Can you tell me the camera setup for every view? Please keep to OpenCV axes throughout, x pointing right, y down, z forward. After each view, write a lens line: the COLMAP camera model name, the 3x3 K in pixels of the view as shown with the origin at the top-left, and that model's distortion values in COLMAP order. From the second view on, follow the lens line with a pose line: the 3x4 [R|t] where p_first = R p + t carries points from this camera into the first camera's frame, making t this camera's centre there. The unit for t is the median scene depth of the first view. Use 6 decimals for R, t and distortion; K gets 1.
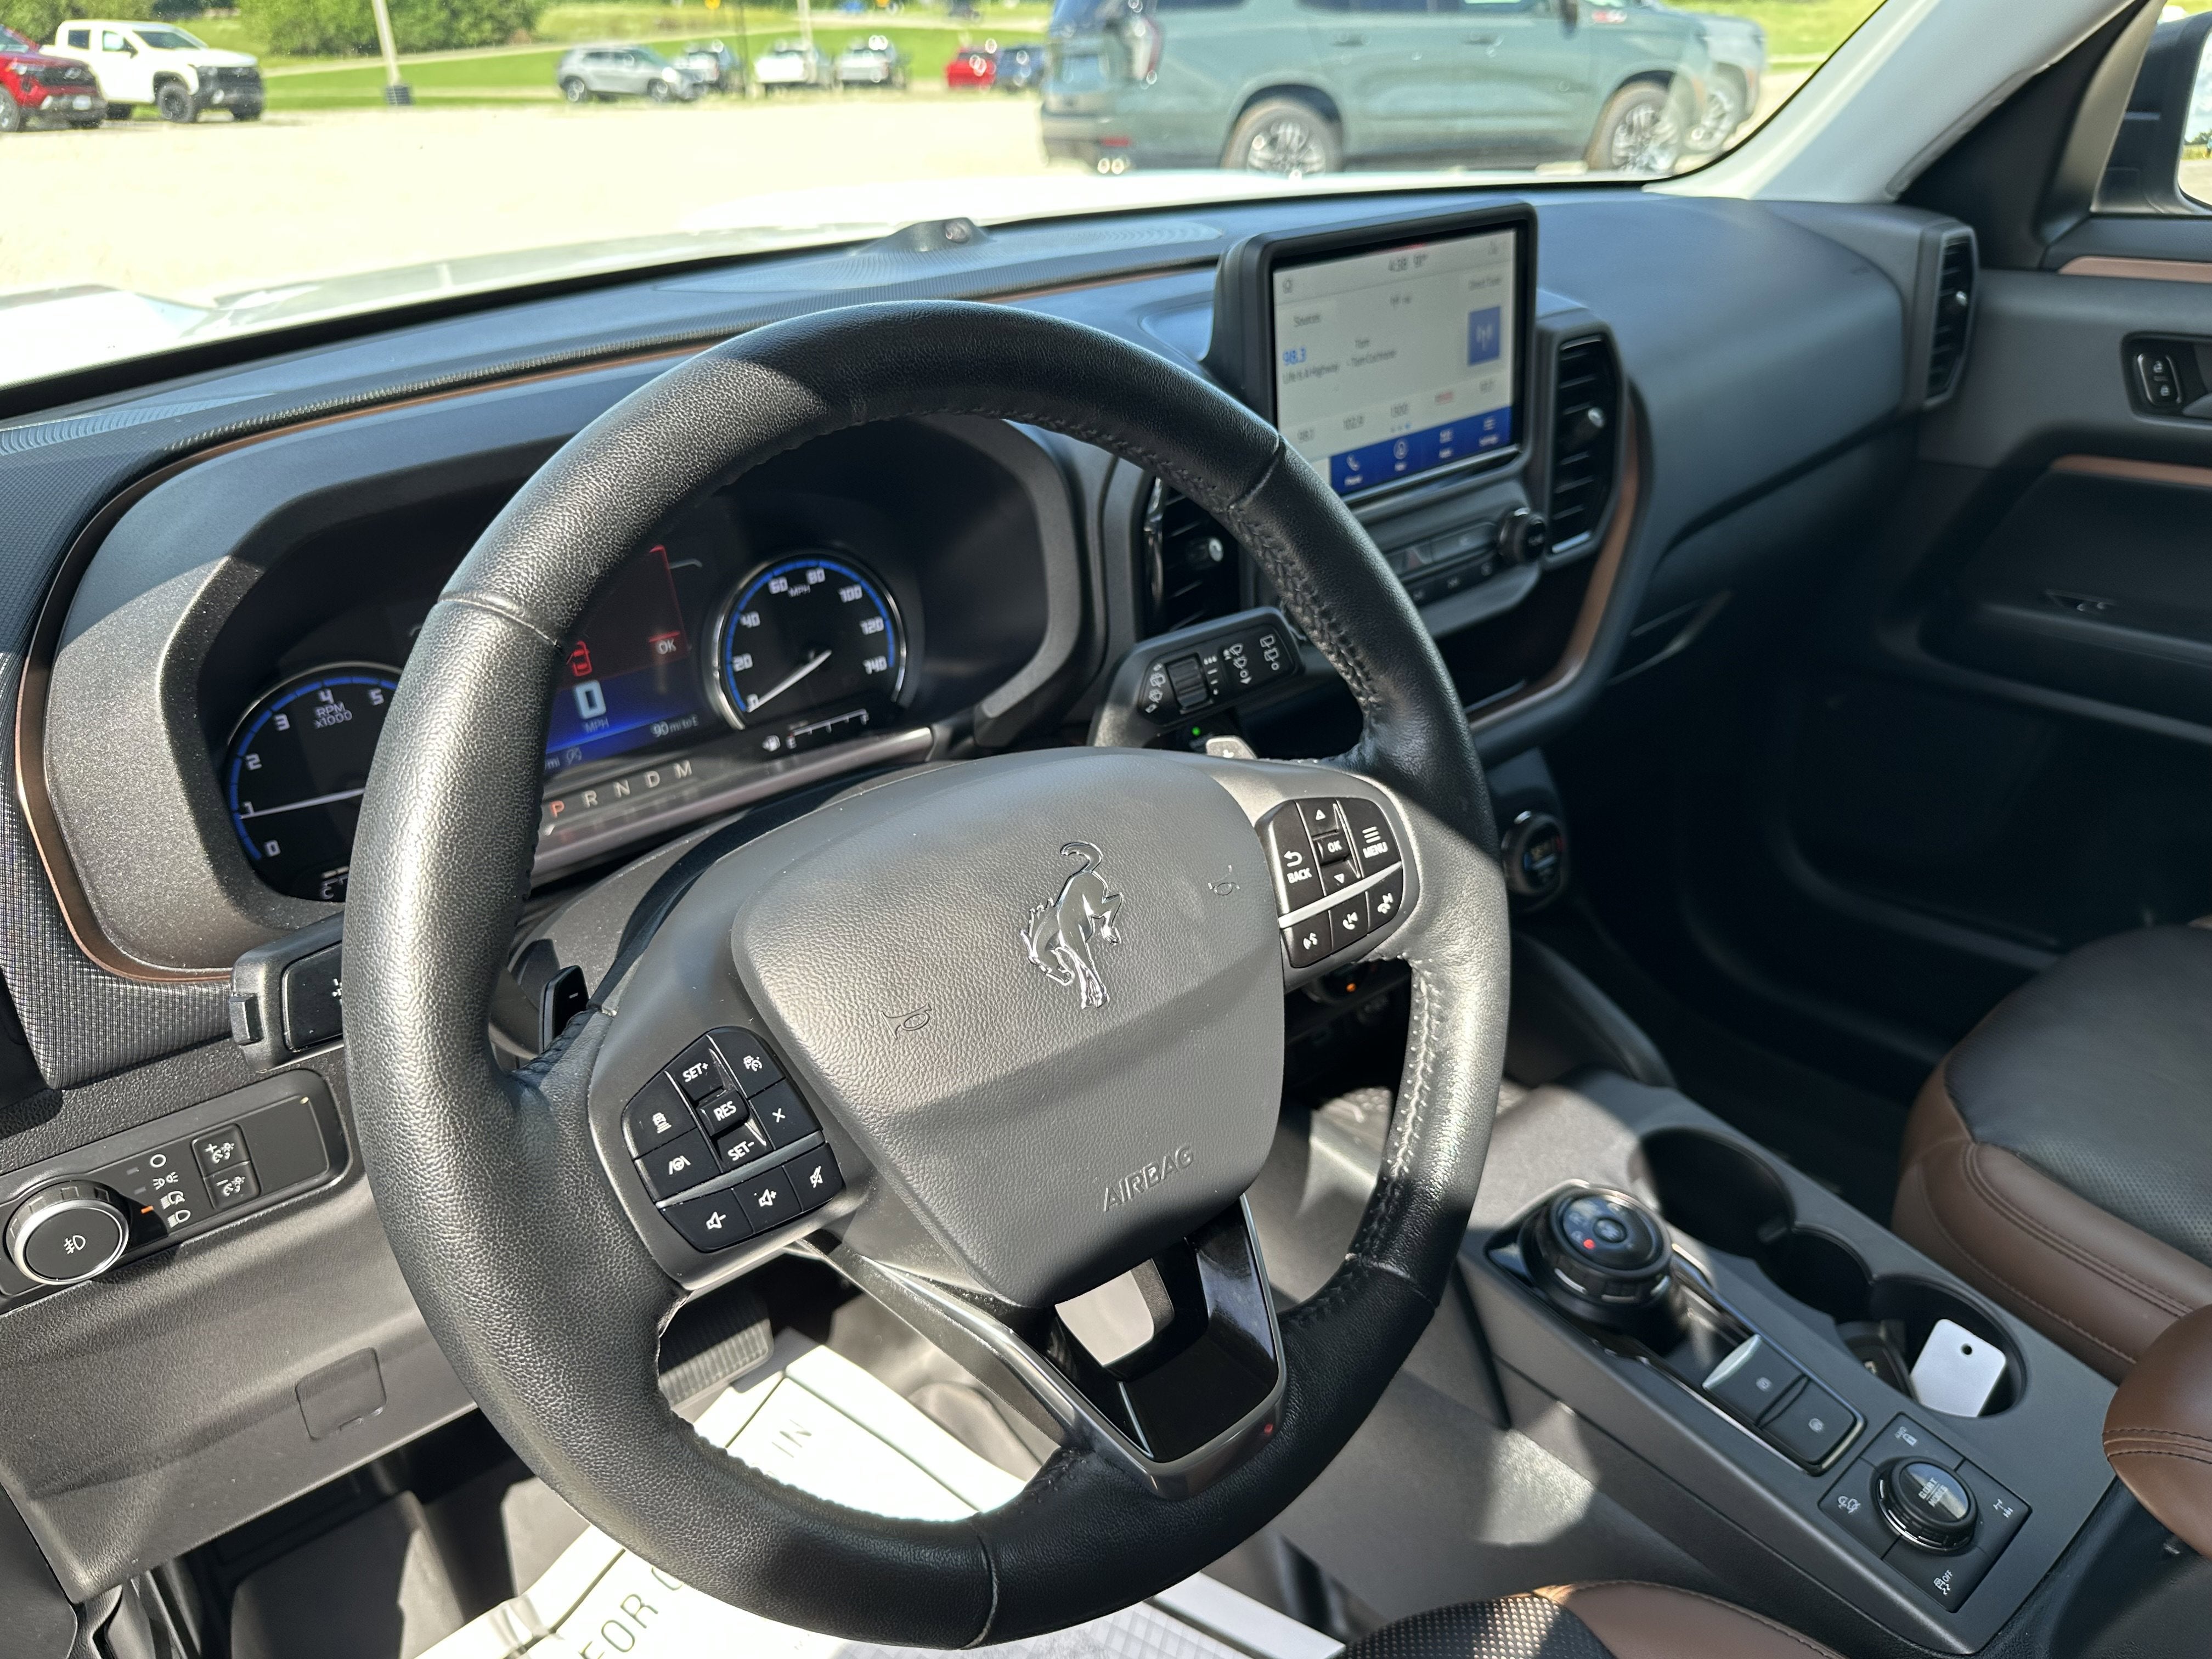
lens RADIAL K [[1629.4, 0, 1062.0], [0, 1629.4, 840.3], [0, 0, 1]] dist [-0.009005, -0.000315]
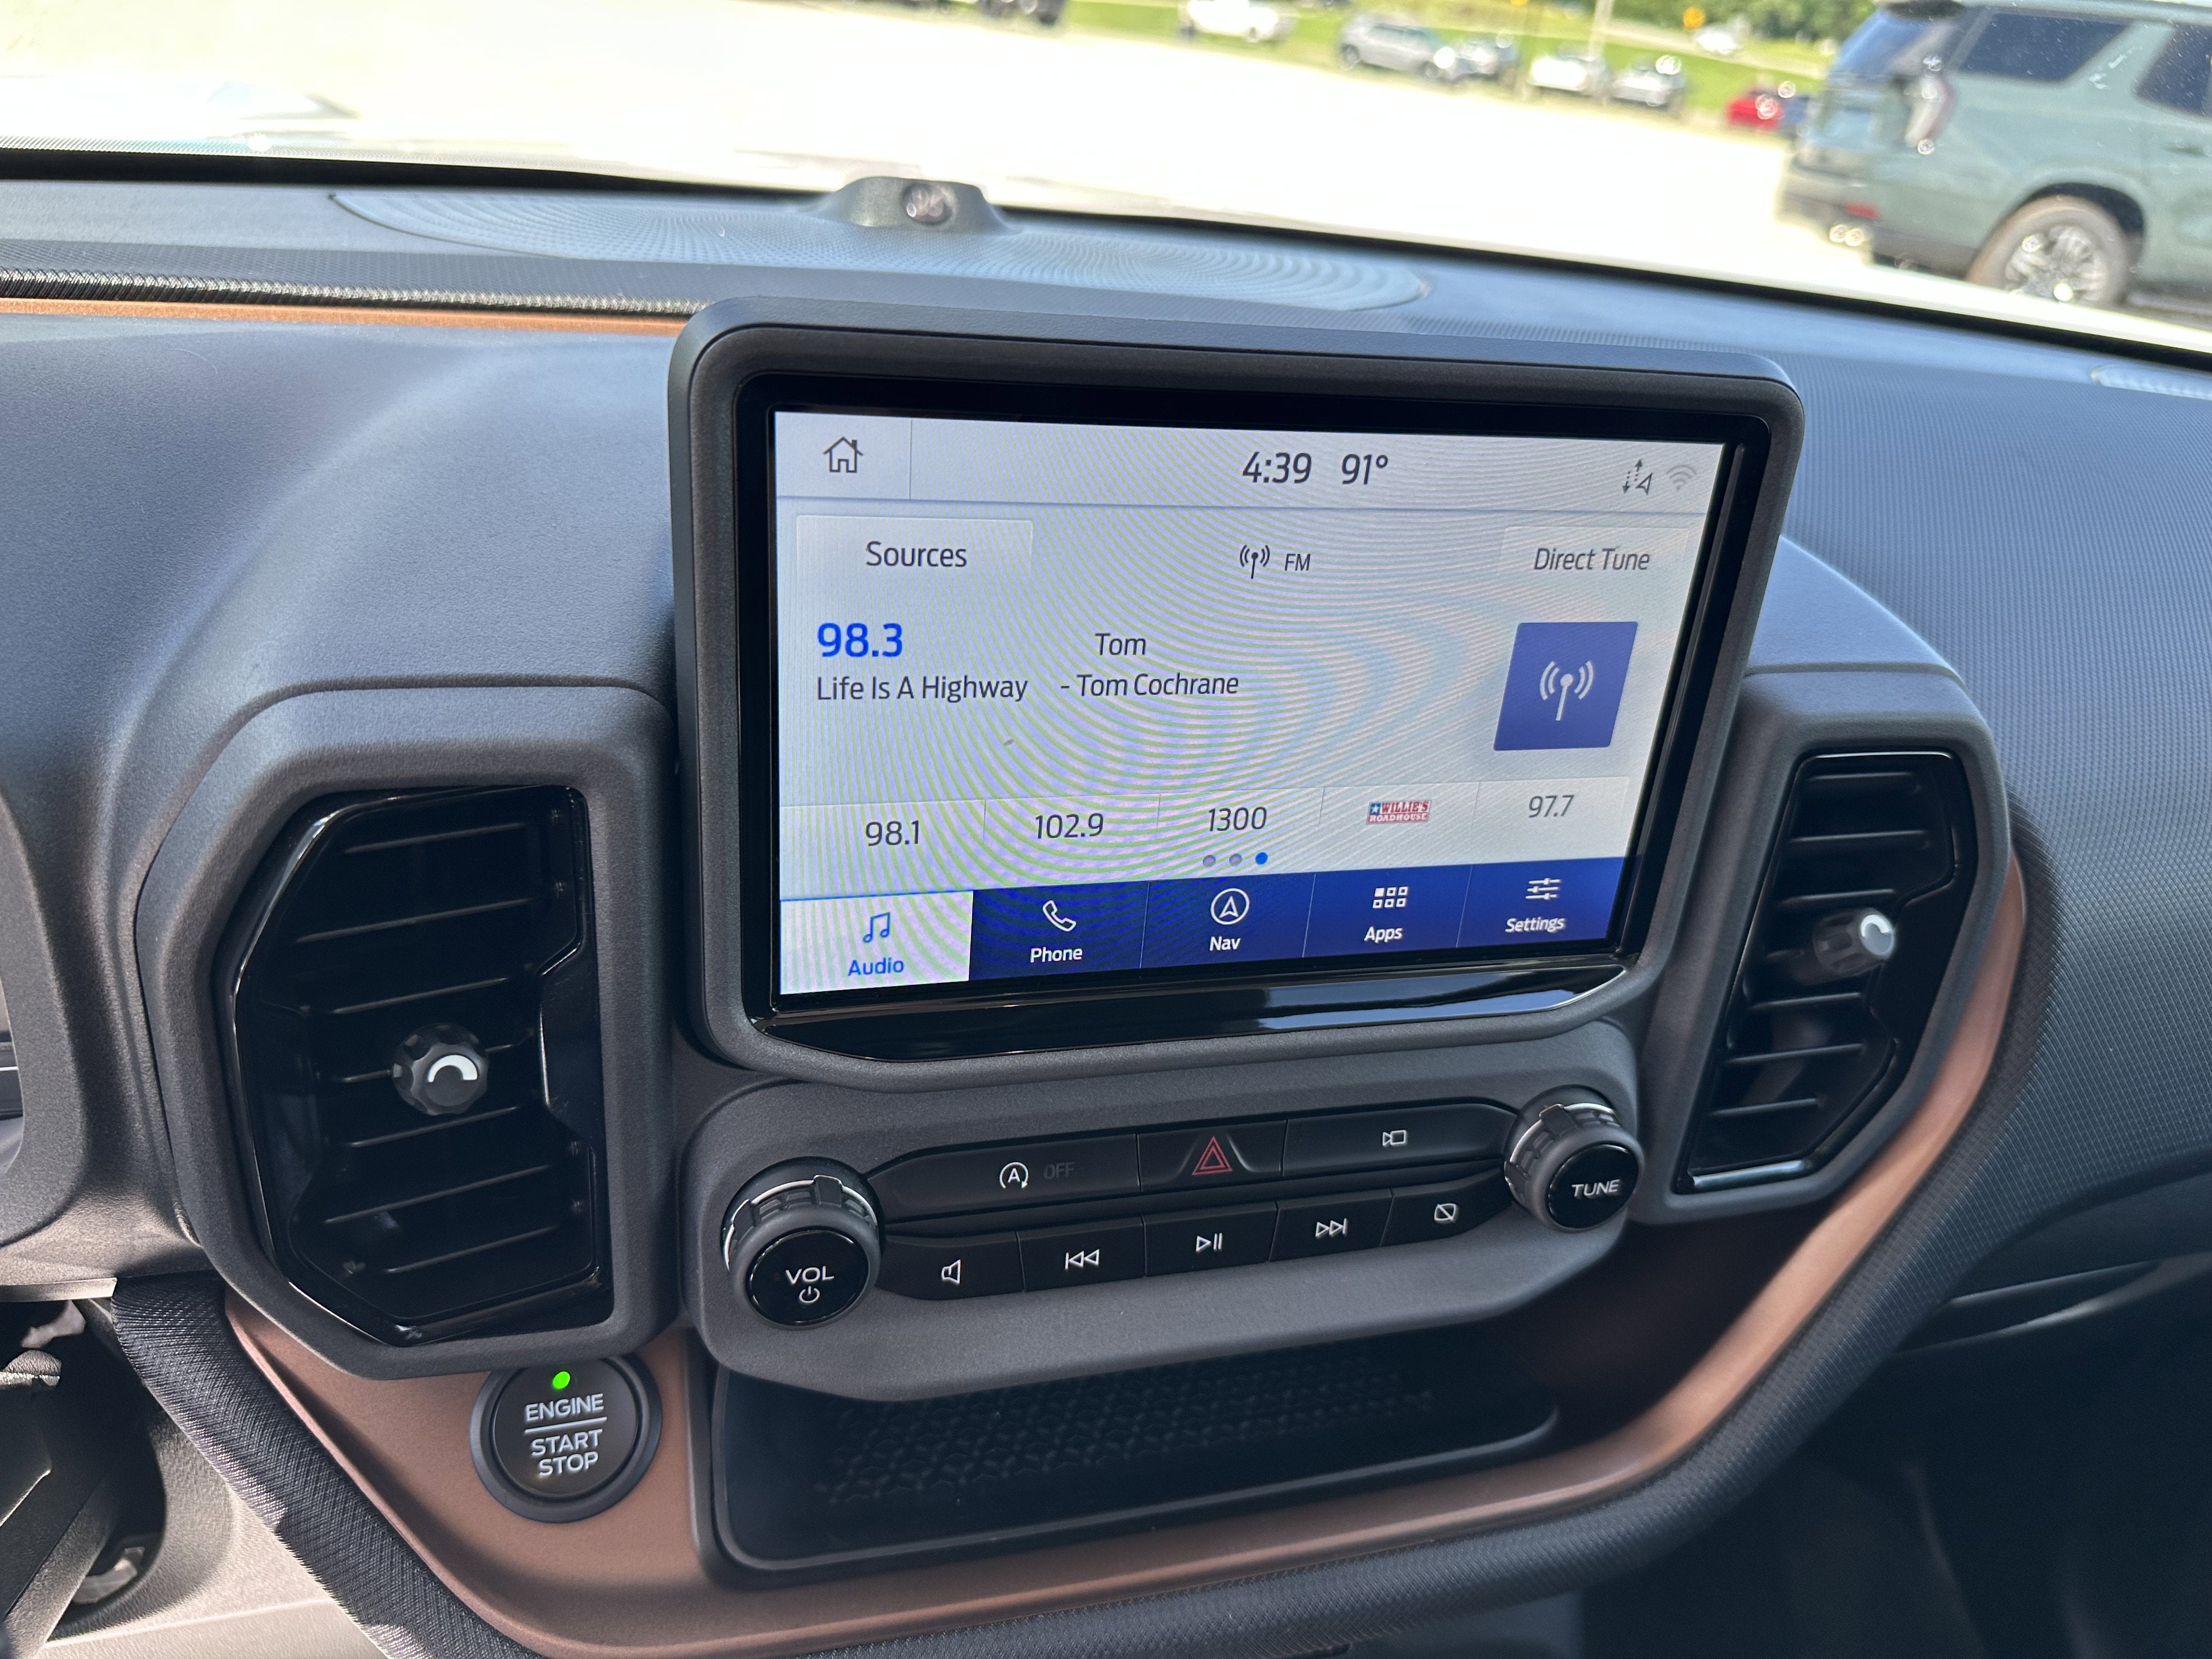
lens RADIAL K [[1588.8, 0, 1135.9], [0, 1588.8, 821.5], [0, 0, 1]] dist [0.005471, -0.010483]
pose [[0.904545, 0.311346, -0.291313, 0.213697], [-0.311137, 0.949137, 0.048304, -0.197487], [0.291535, 0.046945, 0.955408, 0.449941]]
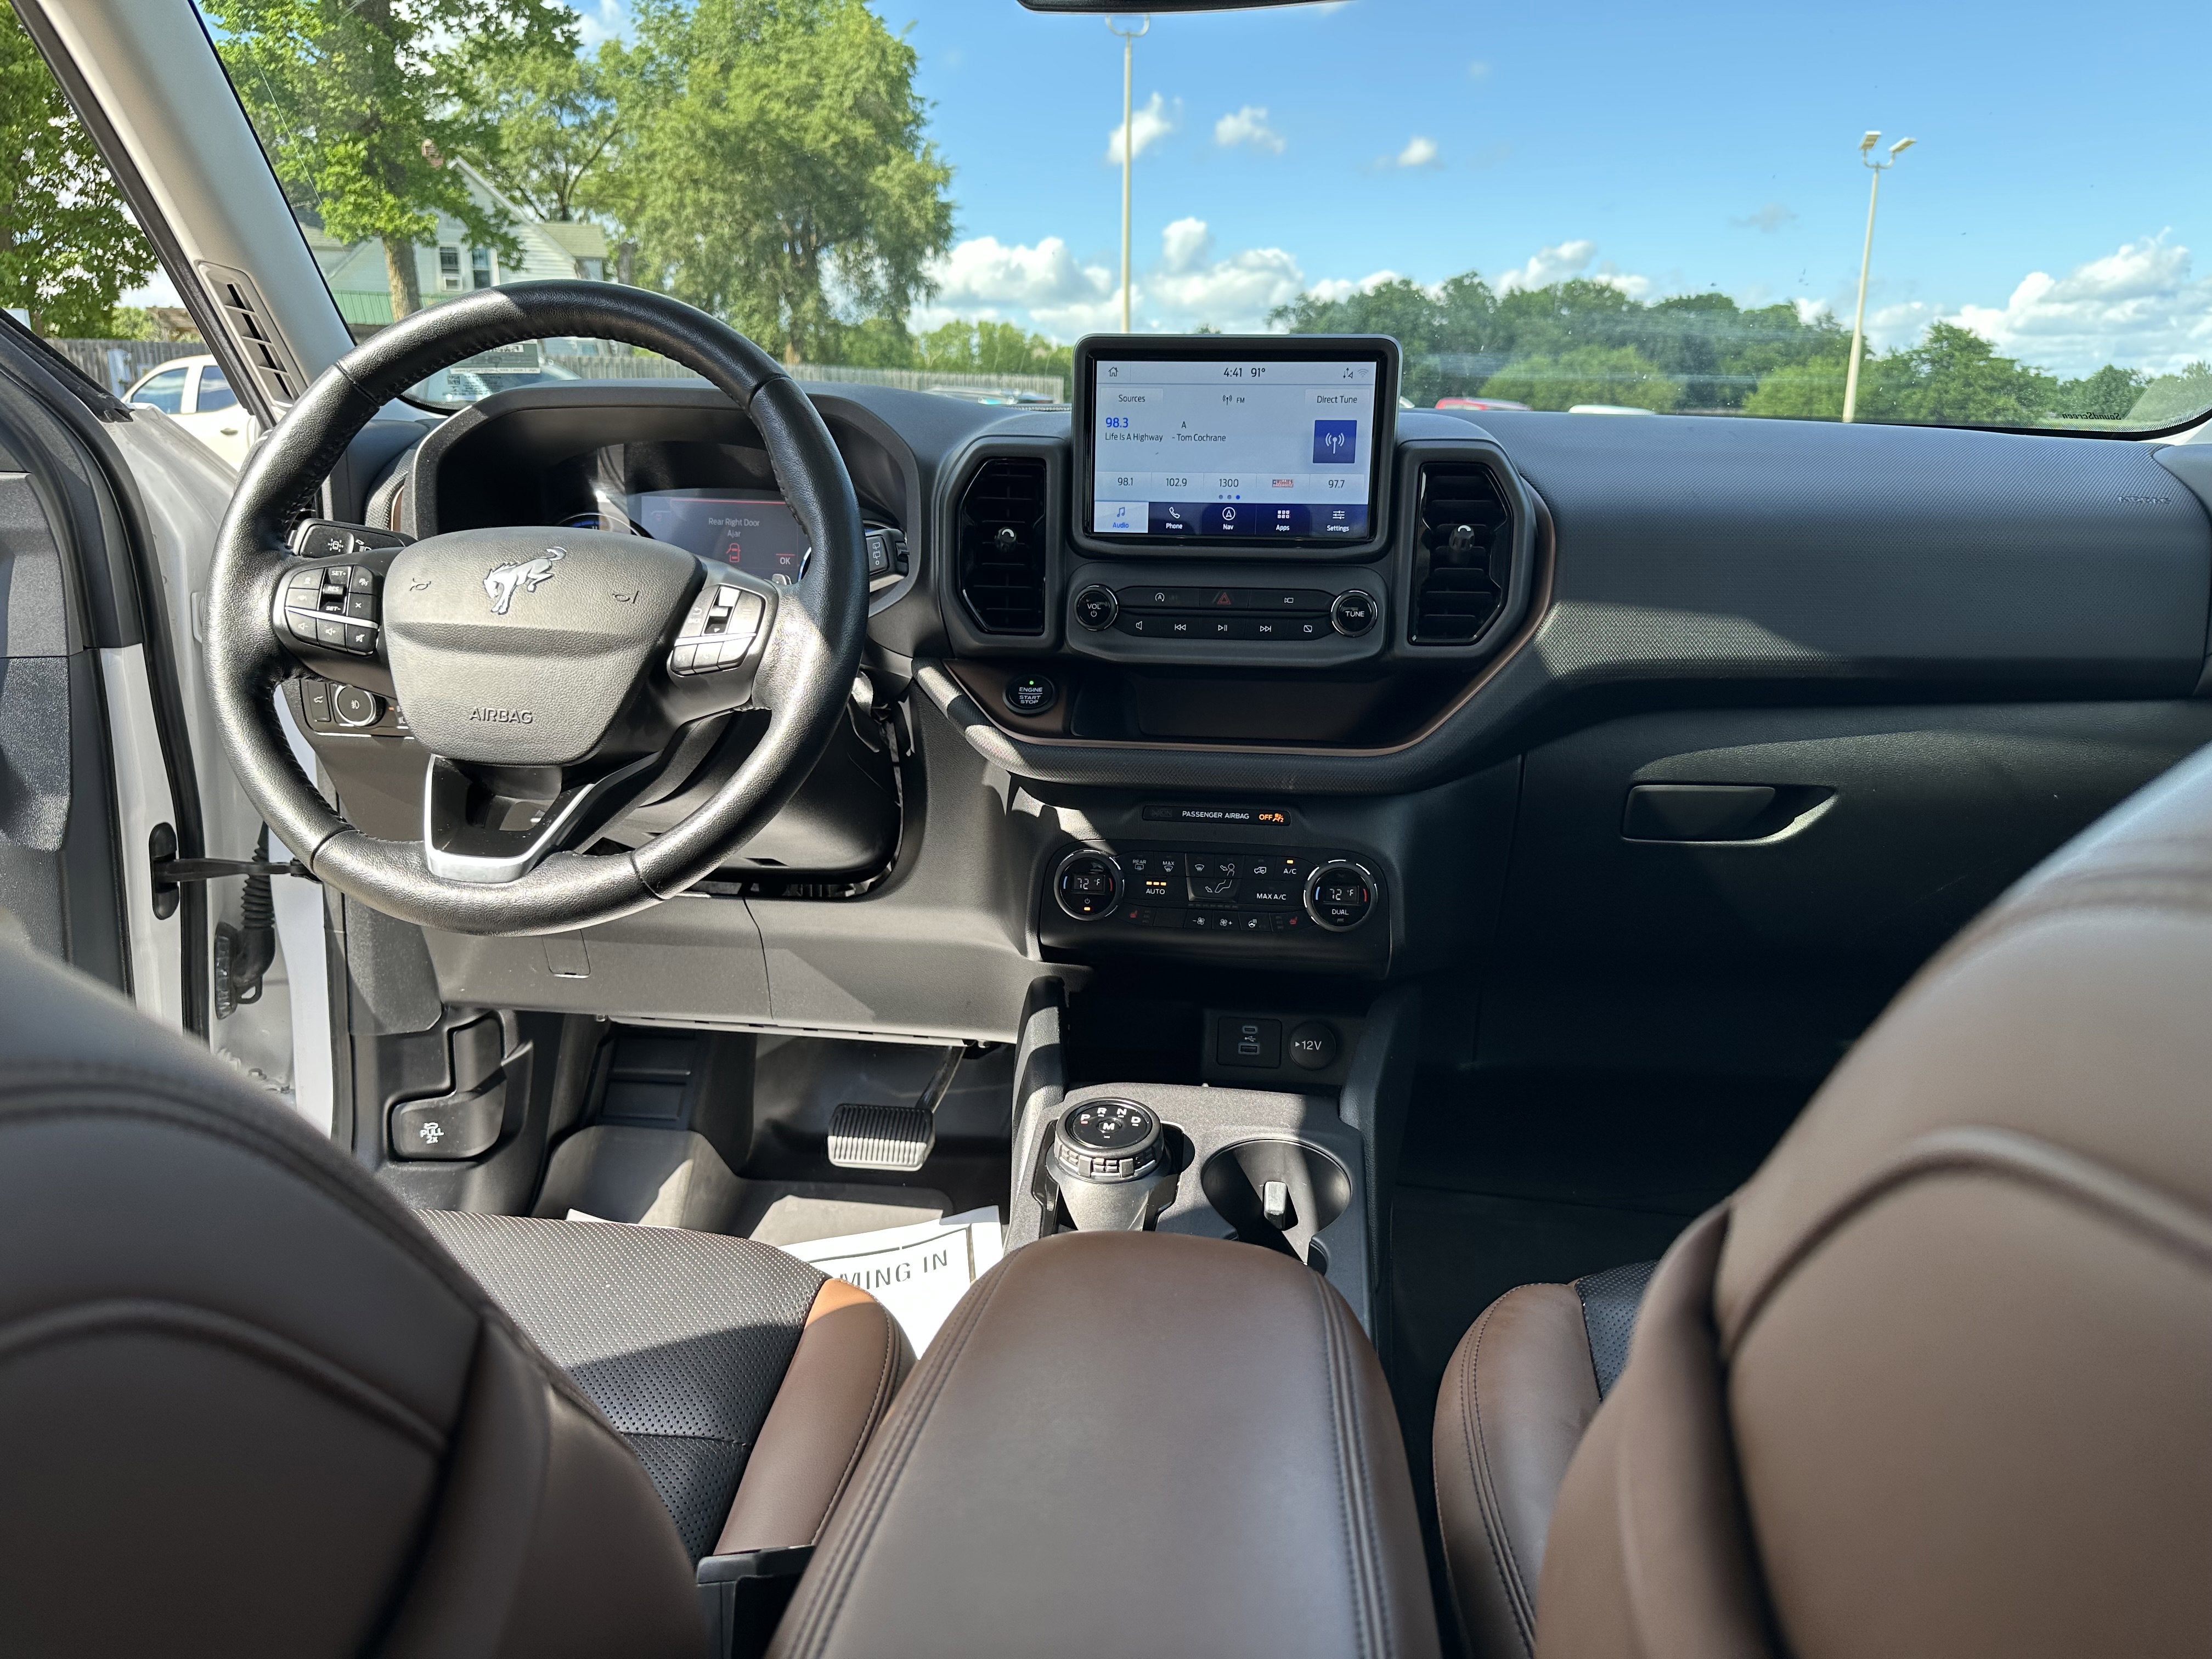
lens RADIAL K [[1574.1, 0, 1118.8], [0, 1574.1, 826.9], [0, 0, 1]] dist [0.119862, -0.173015]
pose [[0.694581, 0.219356, -0.685157, 0.776763], [-0.365702, 0.927810, -0.073688, 0.085577], [0.619532, 0.301746, 0.724658, 0.075314]]
